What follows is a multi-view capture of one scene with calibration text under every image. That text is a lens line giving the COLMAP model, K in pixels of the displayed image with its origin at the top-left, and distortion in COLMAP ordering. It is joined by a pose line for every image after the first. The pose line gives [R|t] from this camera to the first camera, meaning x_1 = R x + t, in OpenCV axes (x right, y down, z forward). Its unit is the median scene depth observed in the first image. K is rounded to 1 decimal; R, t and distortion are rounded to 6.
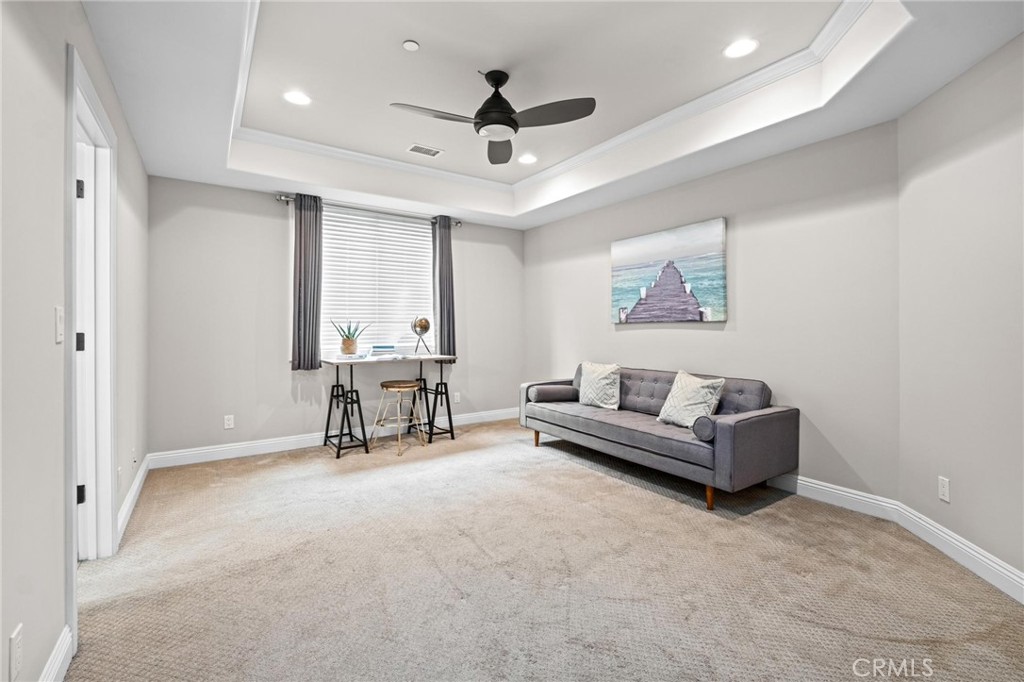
lens RADIAL K [[445.5, 0, 514.8], [0, 445.5, 332.0], [0, 0, 1]] dist [0.001383, -0.000122]
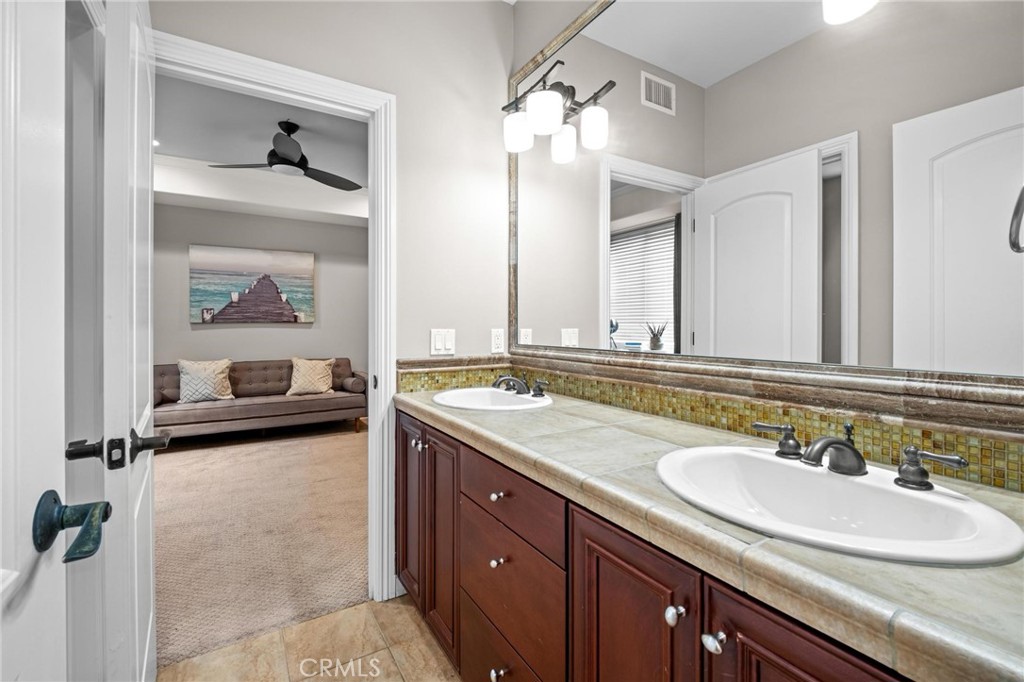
lens RADIAL K [[445.5, 0, 514.0], [0, 445.5, 332.4], [0, 0, 1]] dist [0.001383, -0.000122]
pose [[0.066675, -0.014129, 0.997675, -0.874167], [0.010234, 0.999857, 0.013476, -0.003896], [-0.997722, 0.009312, 0.066810, 0.206324]]
